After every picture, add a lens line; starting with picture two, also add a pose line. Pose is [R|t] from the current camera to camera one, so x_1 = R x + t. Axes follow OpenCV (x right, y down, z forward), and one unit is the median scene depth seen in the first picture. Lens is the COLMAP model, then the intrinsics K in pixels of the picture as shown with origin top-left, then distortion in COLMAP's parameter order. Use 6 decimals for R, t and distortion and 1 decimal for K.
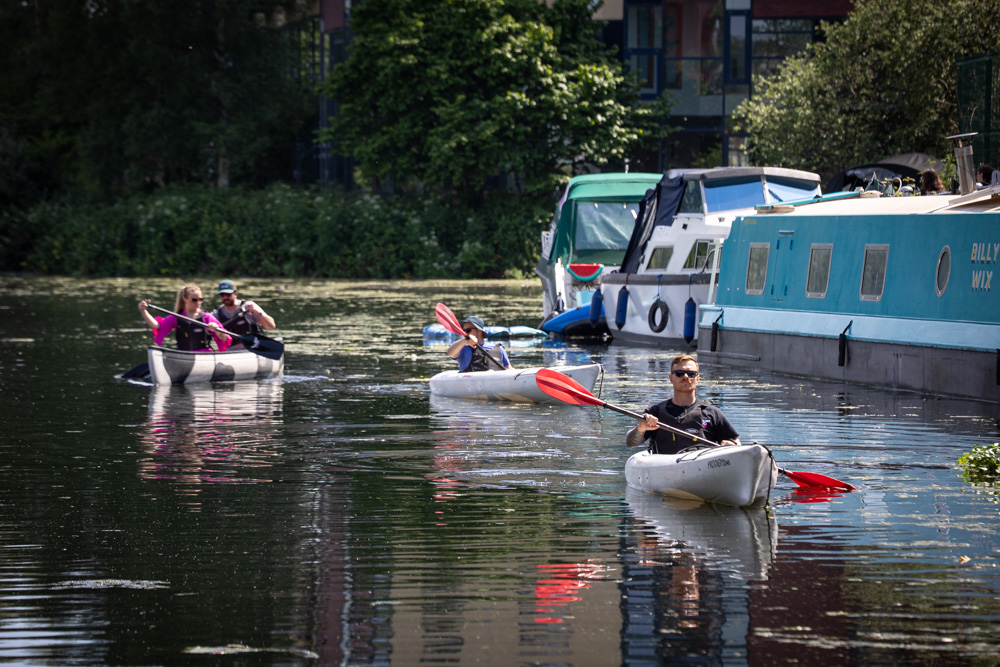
lens RADIAL K [[5773.4, 0, 500.0], [0, 5773.4, 333.5], [0, 0, 1]] dist [0.171968, 0.000000]
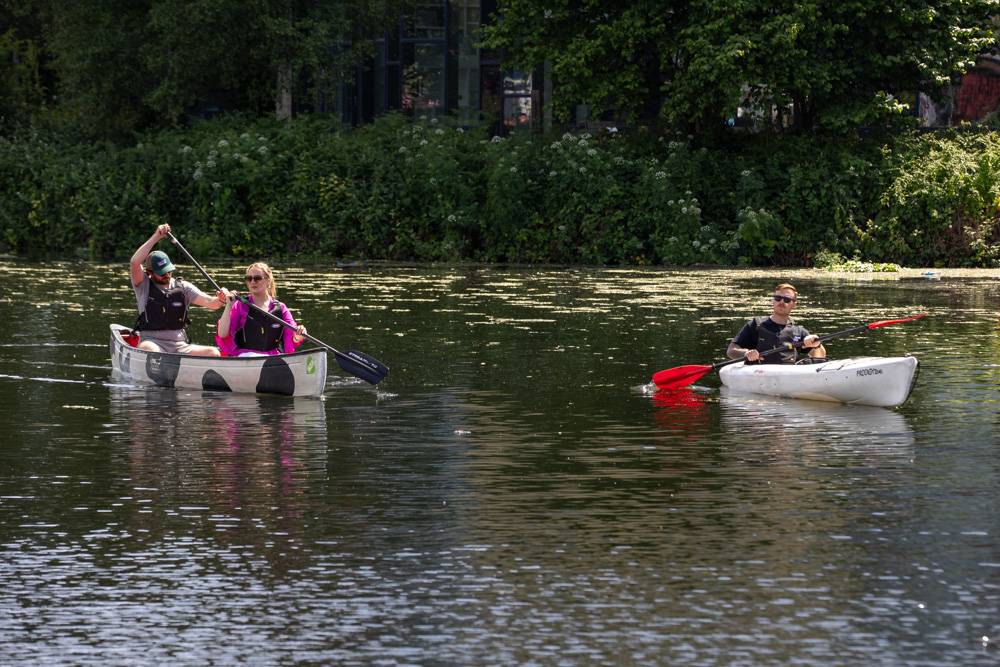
lens RADIAL K [[4454.3, 0, 500.0], [0, 4454.3, 333.4], [0, 0, 1]] dist [1.001013, 0.000000]
pose [[0.991829, 0.000410, 0.127577, -0.093634], [-0.002961, 0.999799, 0.019809, -0.011563], [-0.127543, -0.020025, 0.991631, 0.511556]]
